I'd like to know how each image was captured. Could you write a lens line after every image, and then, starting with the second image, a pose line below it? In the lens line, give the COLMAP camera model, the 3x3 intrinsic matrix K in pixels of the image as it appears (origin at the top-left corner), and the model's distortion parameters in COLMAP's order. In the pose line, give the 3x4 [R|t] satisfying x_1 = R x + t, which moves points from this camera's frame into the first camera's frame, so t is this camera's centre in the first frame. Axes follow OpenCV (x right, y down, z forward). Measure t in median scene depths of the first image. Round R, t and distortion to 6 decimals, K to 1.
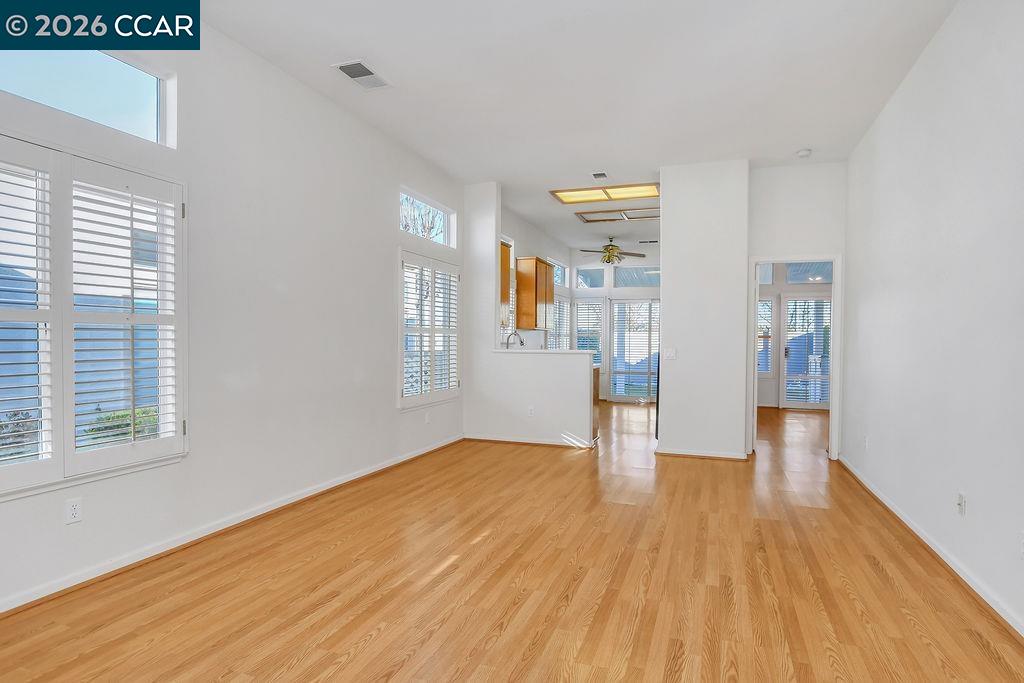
lens RADIAL K [[563.2, 0, 519.1], [0, 563.2, 349.6], [0, 0, 1]] dist [-0.039249, 0.002725]
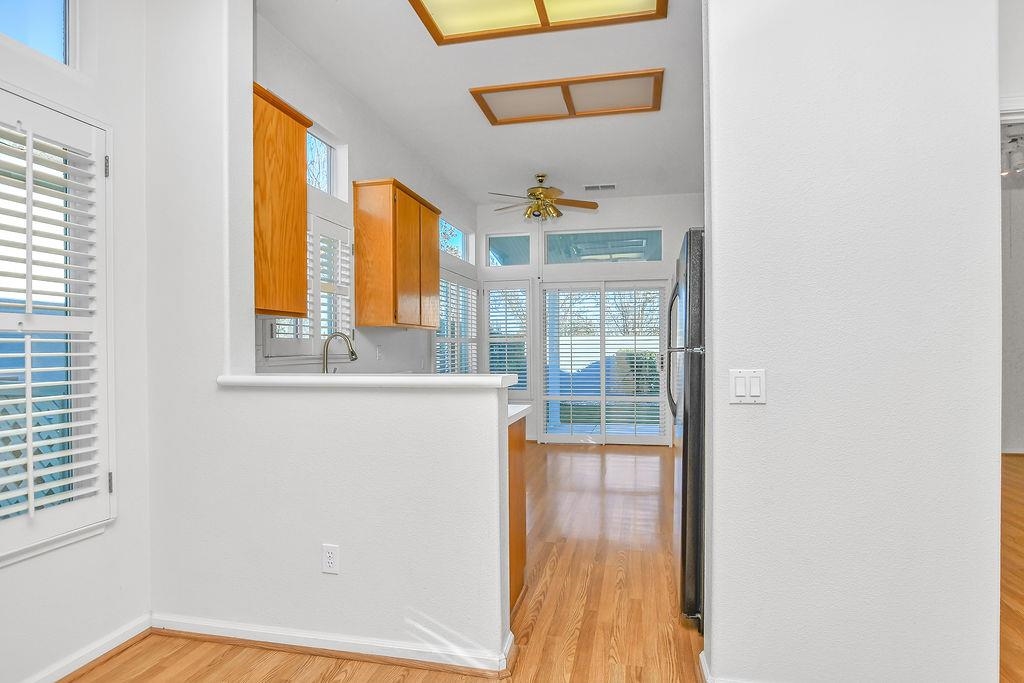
lens RADIAL K [[563.2, 0, 519.1], [0, 563.2, 349.6], [0, 0, 1]] dist [-0.039249, 0.002725]
pose [[0.990994, -0.012456, 0.133327, 0.059044], [0.014378, 0.999806, -0.013463, -0.006969], [-0.133133, 0.015259, 0.990981, 0.414736]]
